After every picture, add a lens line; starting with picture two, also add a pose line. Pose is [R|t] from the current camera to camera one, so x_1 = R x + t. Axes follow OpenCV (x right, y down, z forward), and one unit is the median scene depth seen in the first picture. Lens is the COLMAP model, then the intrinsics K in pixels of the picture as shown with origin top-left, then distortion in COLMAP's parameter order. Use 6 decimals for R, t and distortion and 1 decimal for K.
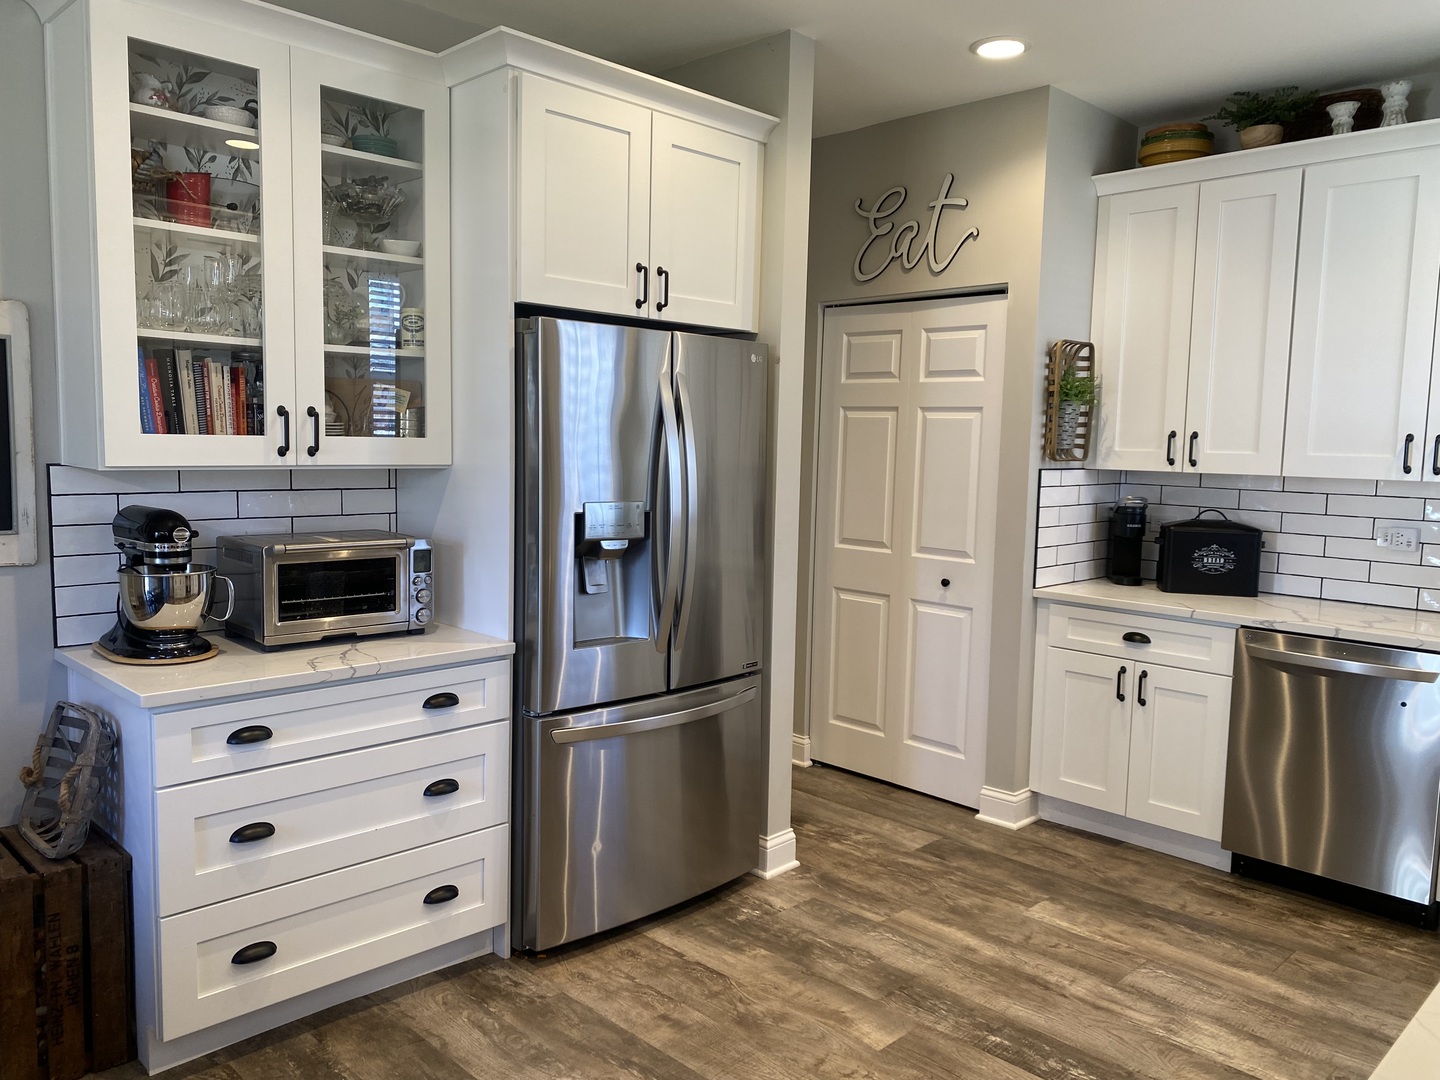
lens RADIAL K [[1098.9, 0, 719.0], [0, 1098.9, 545.2], [0, 0, 1]] dist [0.033834, -0.034416]
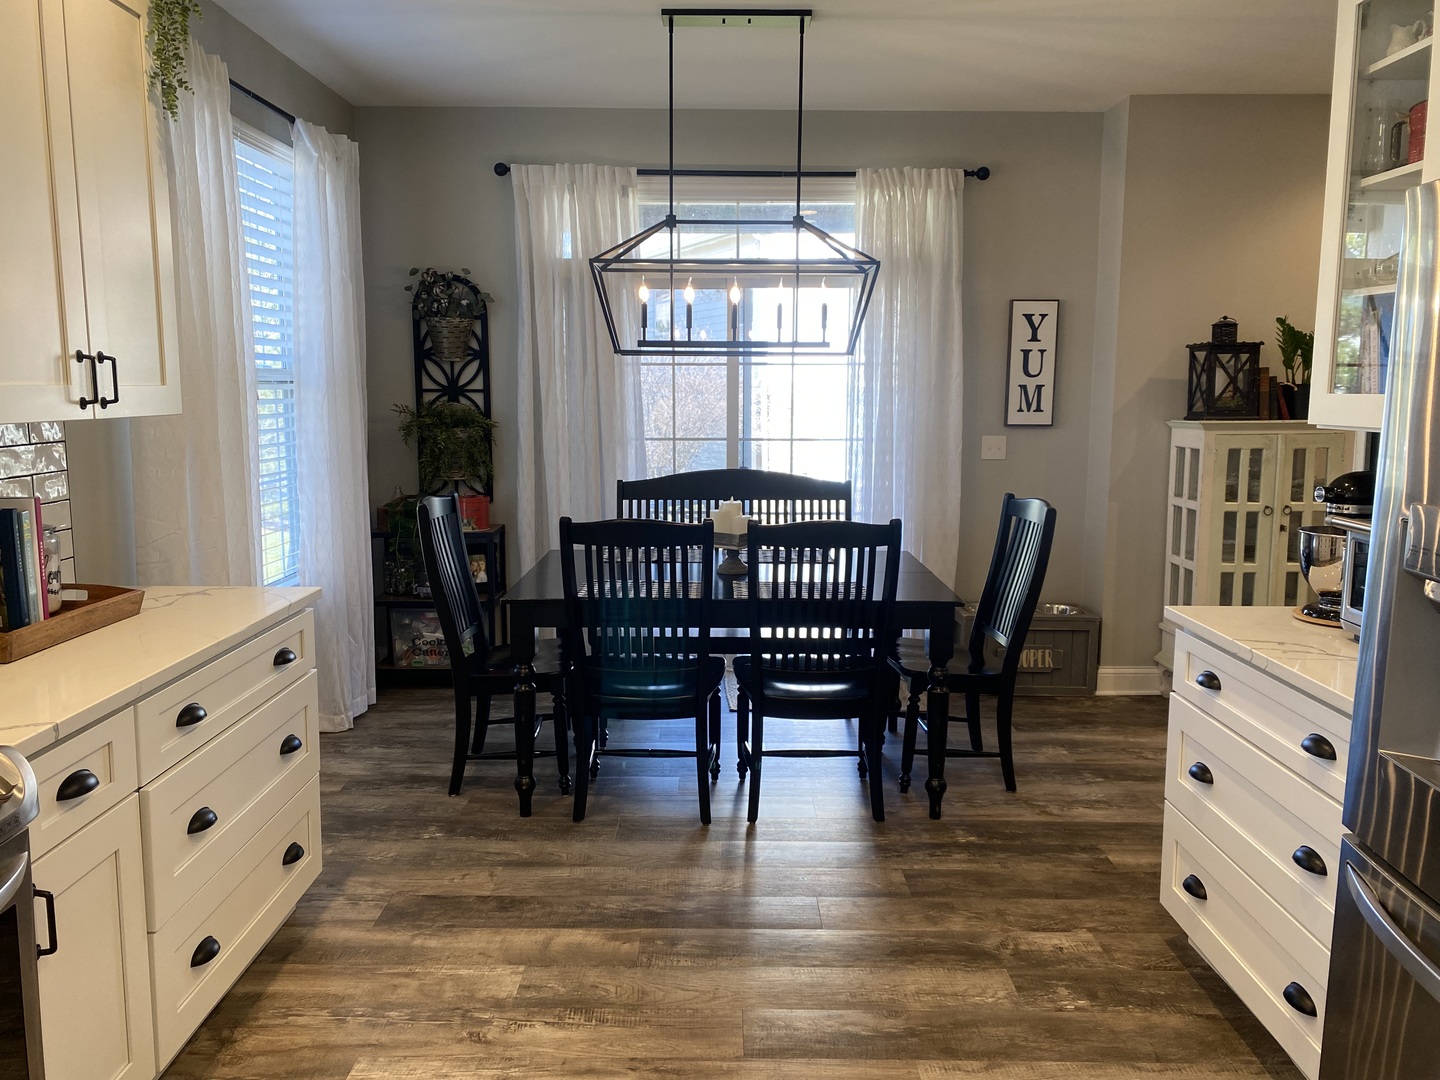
lens RADIAL K [[1098.9, 0, 726.1], [0, 1098.9, 529.0], [0, 0, 1]] dist [0.033834, -0.034416]
pose [[-0.701022, 0.064737, -0.710195, 0.501010], [-0.092876, 0.979102, 0.180925, -0.091219], [0.707065, 0.192793, -0.680360, 1.083113]]
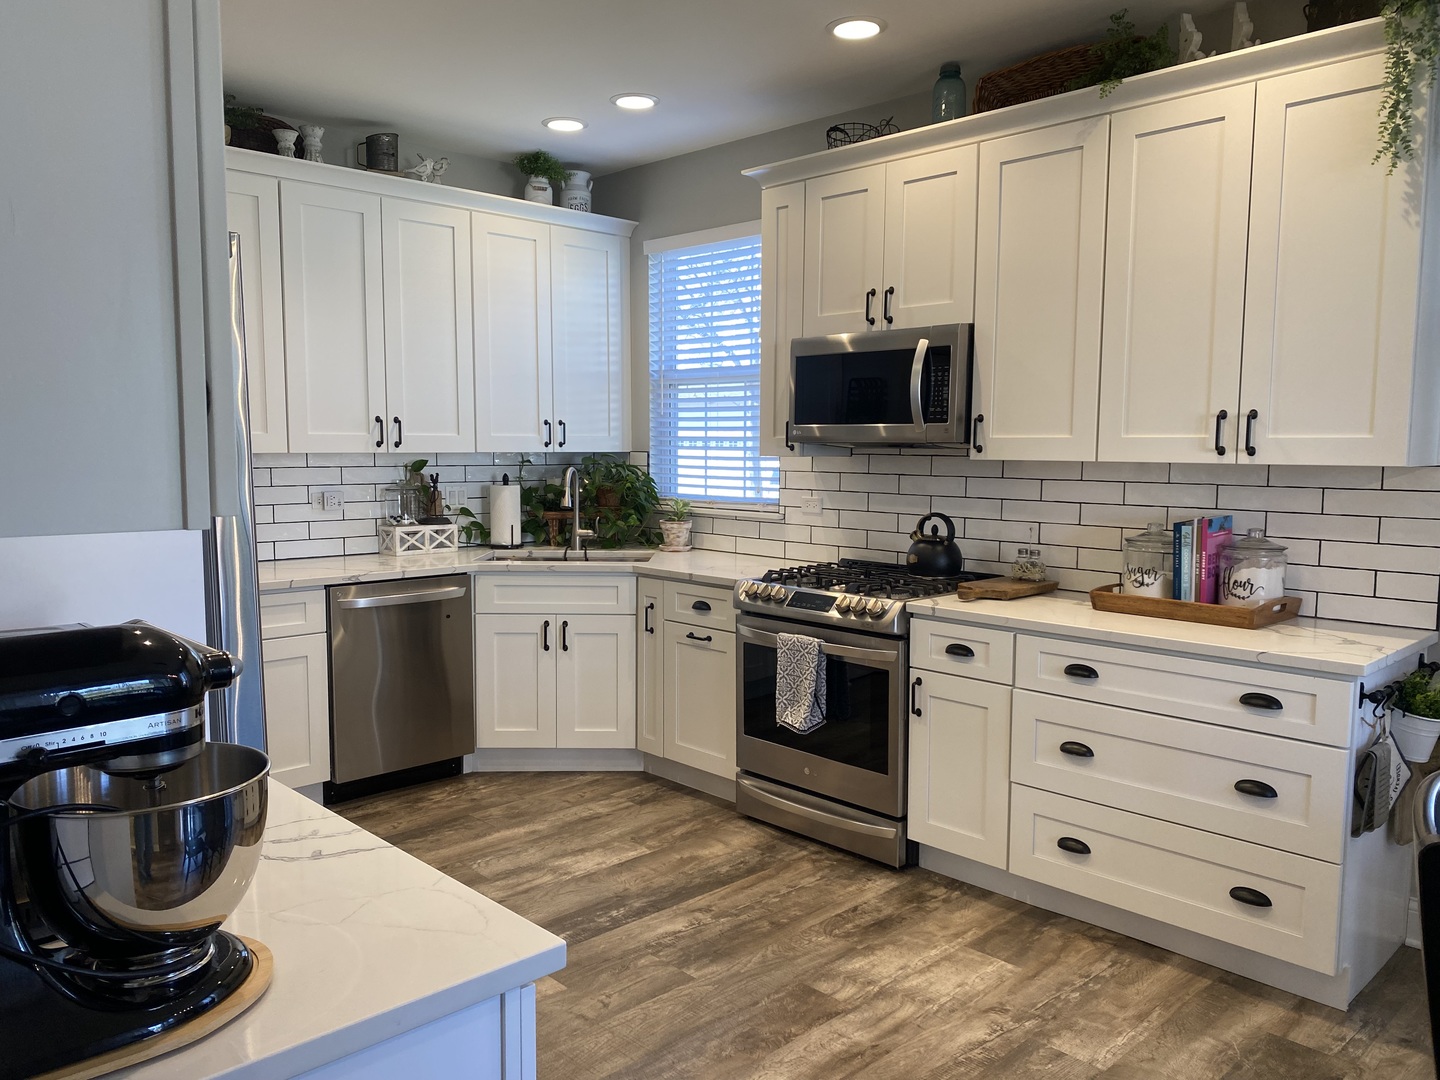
lens RADIAL K [[1098.9, 0, 714.0], [0, 1098.9, 547.9], [0, 0, 1]] dist [0.033834, -0.034416]
pose [[0.017338, -0.120298, 0.992586, -0.740075], [0.095877, 0.988361, 0.118112, -0.070835], [-0.995242, 0.093118, 0.028670, 0.661746]]
